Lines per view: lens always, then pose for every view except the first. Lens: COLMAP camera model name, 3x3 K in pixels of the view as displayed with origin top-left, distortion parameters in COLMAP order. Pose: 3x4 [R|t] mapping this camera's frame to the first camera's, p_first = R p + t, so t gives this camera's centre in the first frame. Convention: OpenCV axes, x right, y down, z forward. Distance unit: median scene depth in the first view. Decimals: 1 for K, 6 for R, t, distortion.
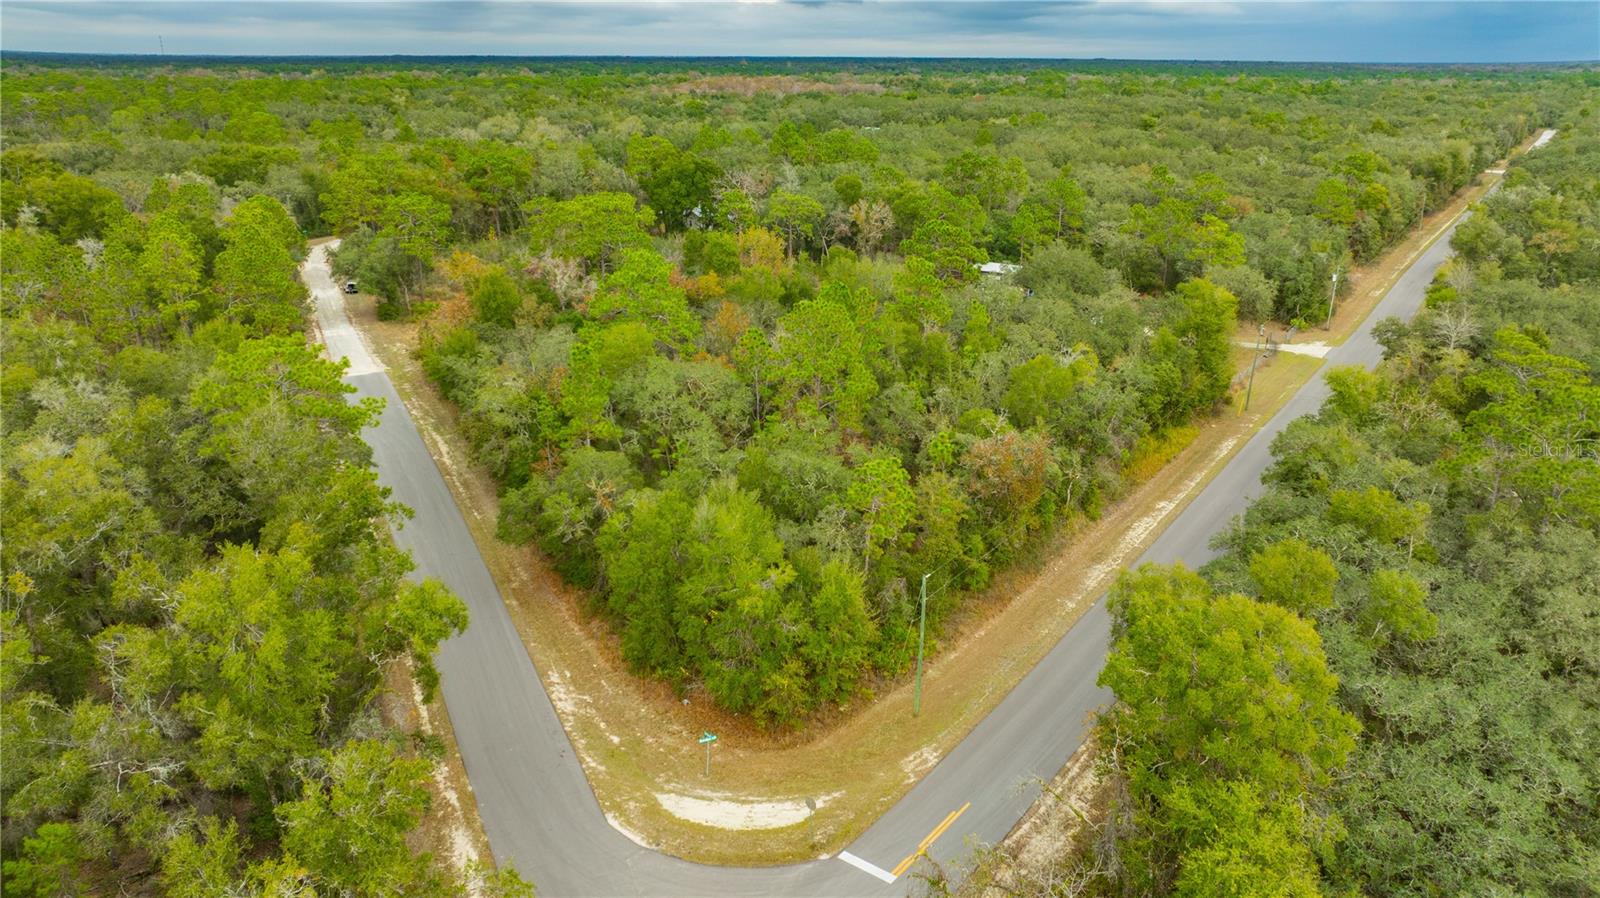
lens RADIAL K [[1119.6, 0, 799.1], [0, 1119.6, 446.5], [0, 0, 1]] dist [-0.022776, 0.003701]
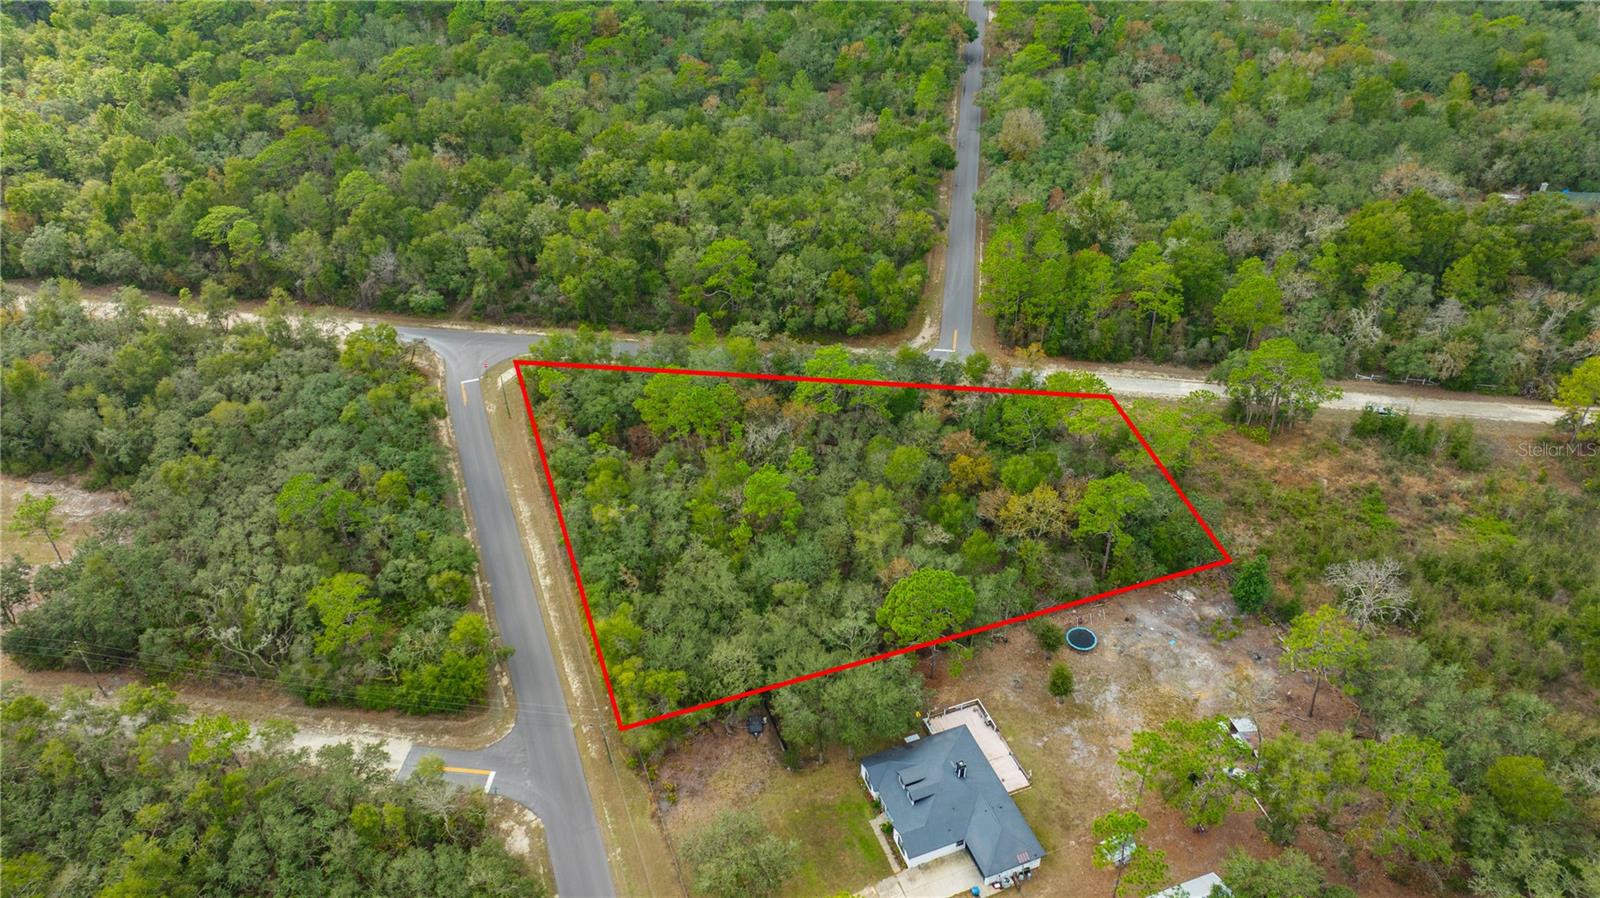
lens RADIAL K [[1119.6, 0, 803.0], [0, 1119.6, 446.7], [0, 0, 1]] dist [-0.022776, 0.003701]
pose [[-0.564959, 0.493924, -0.660955, 1.650132], [-0.262116, 0.652115, 0.711365, -1.991528], [0.782379, 0.575139, -0.238953, 2.381900]]
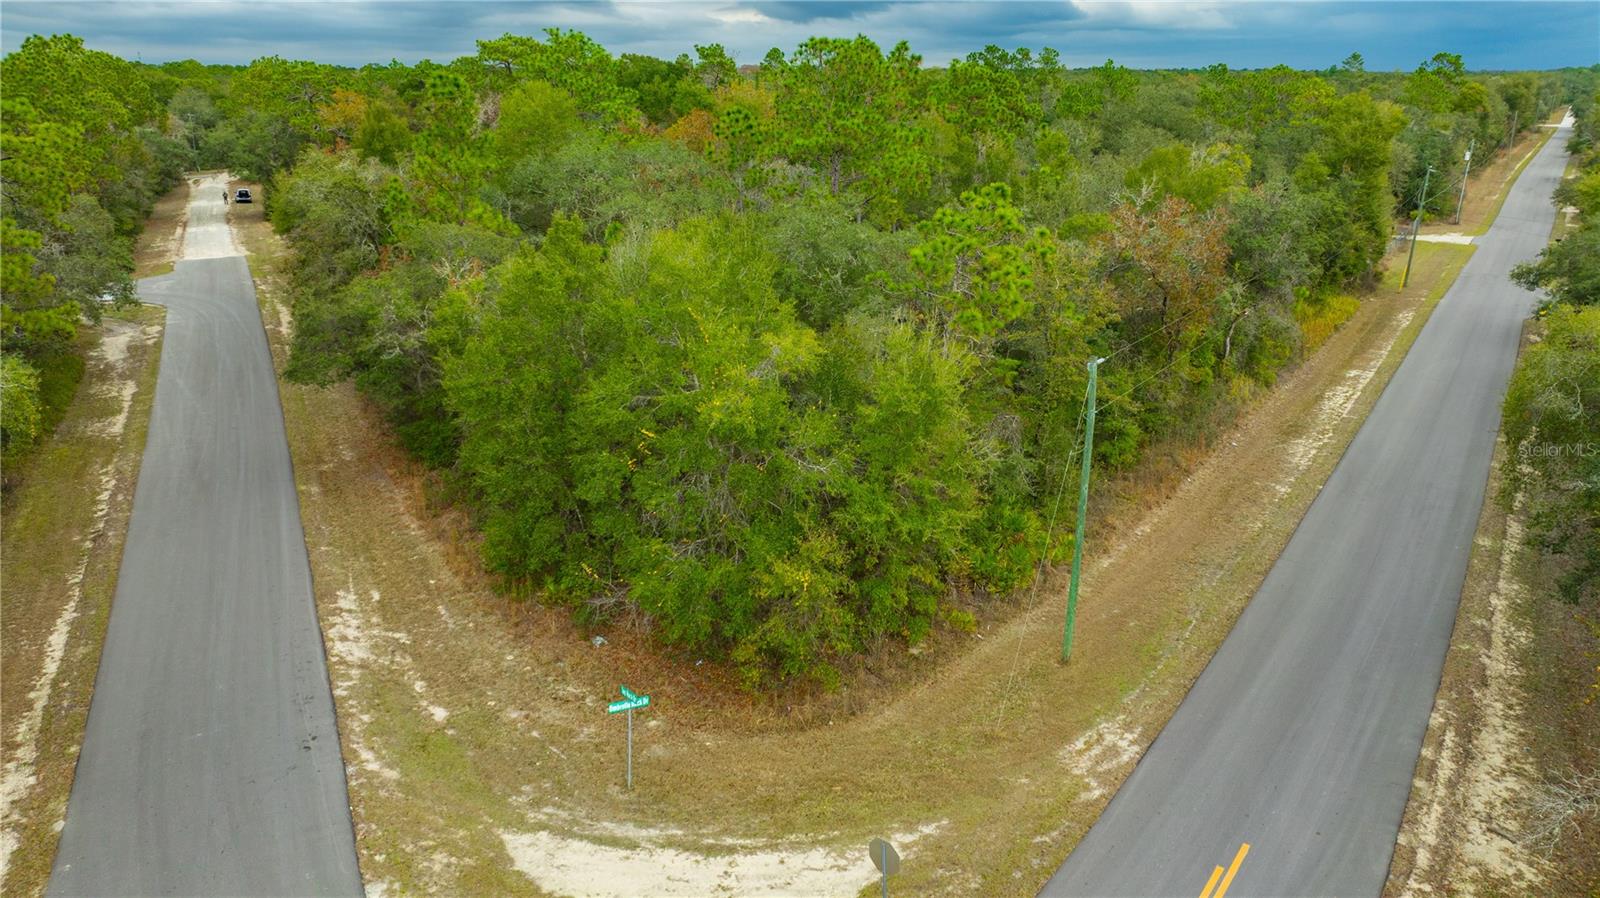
lens RADIAL K [[1119.6, 0, 802.5], [0, 1119.6, 451.1], [0, 0, 1]] dist [-0.022776, 0.003701]
pose [[0.999878, -0.008442, 0.013130, -0.017774], [0.008594, 0.999897, -0.011533, 0.157877], [-0.013031, 0.011644, 0.999847, 0.526547]]
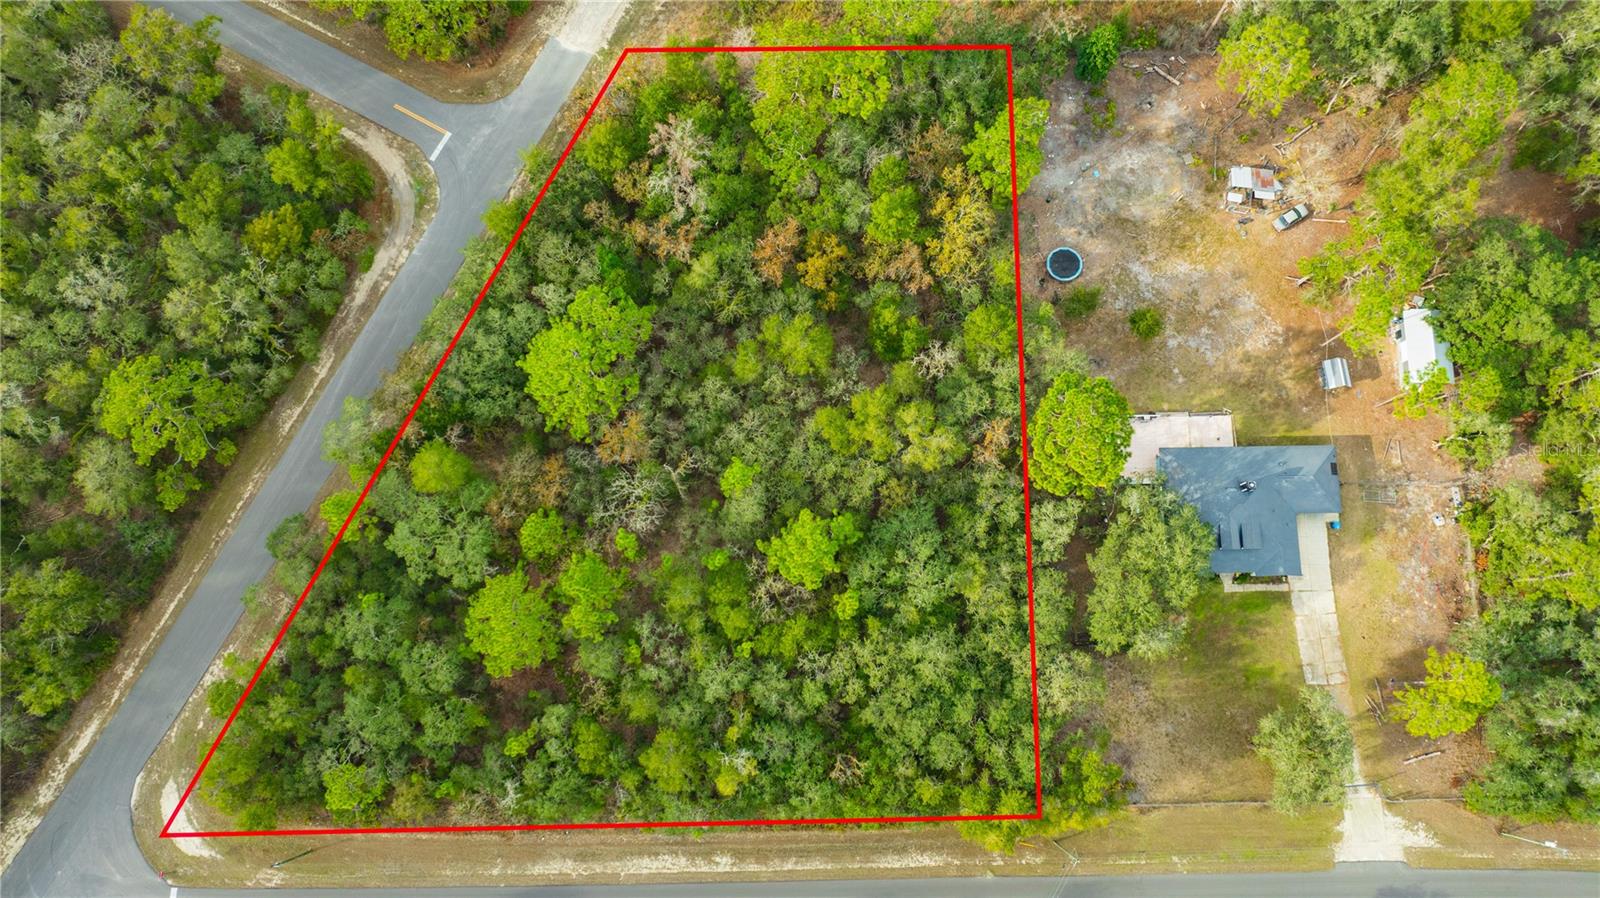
lens RADIAL K [[1119.6, 0, 802.4], [0, 1119.6, 454.7], [0, 0, 1]] dist [-0.022776, 0.003701]
pose [[0.582779, 0.795114, -0.167818, 0.357390], [-0.259975, 0.378082, 0.888520, -1.753793], [0.769923, -0.474182, 0.427048, 1.179971]]
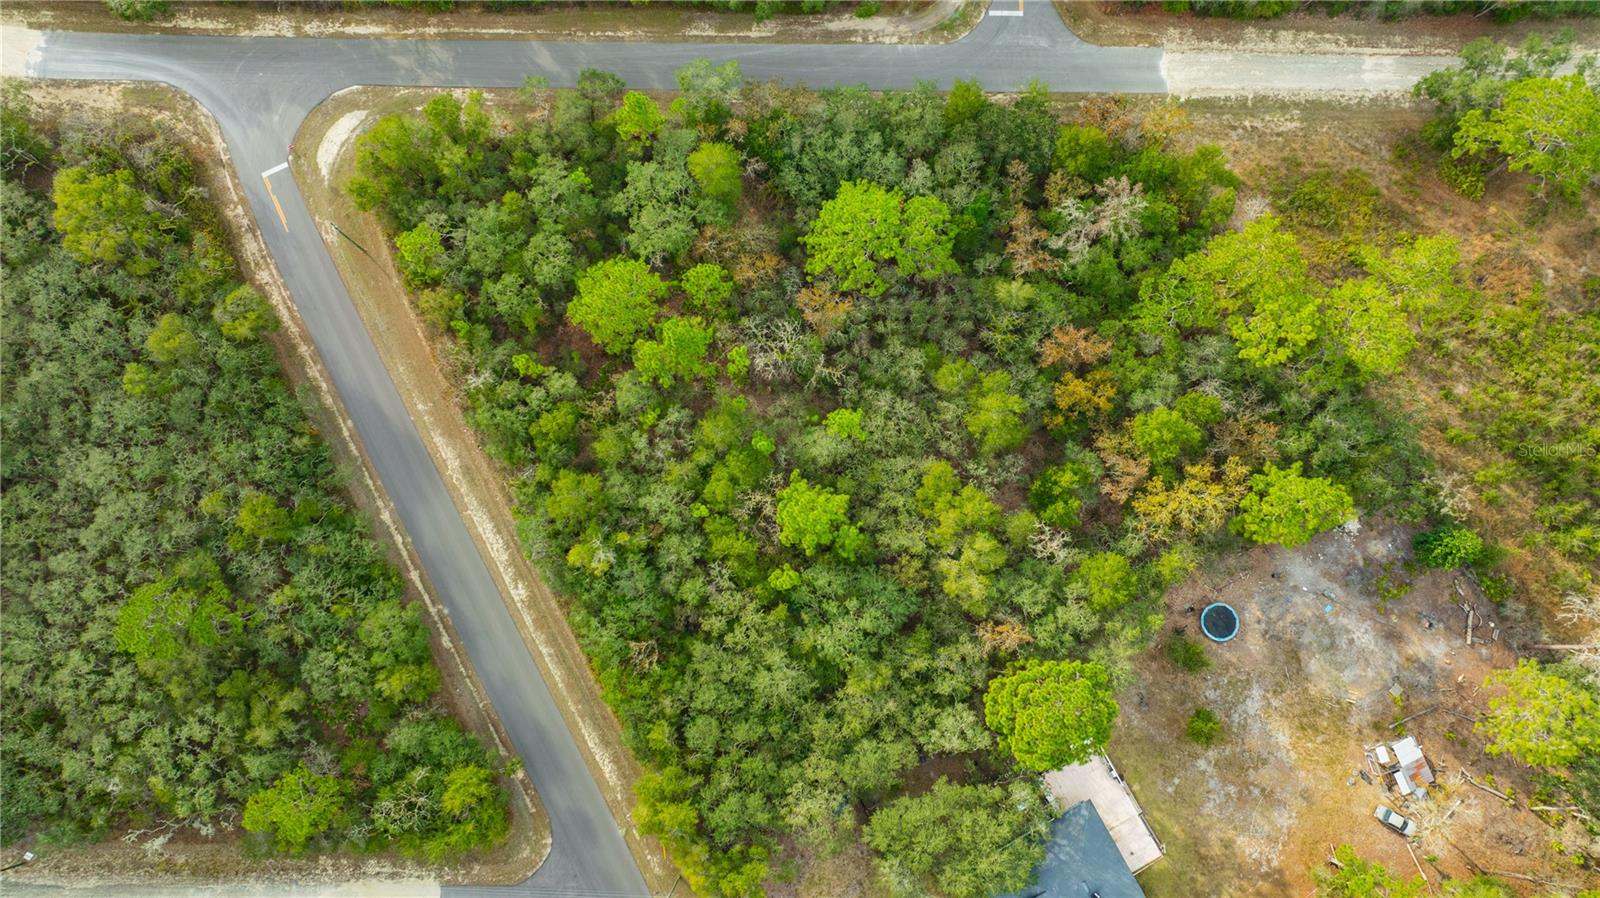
lens RADIAL K [[1119.6, 0, 803.5], [0, 1119.6, 450.2], [0, 0, 1]] dist [-0.022776, 0.003701]
pose [[-0.445931, 0.881776, -0.153673, 0.369175], [-0.296836, 0.016282, 0.954790, -1.812902], [0.844413, 0.471386, 0.254482, 1.346683]]
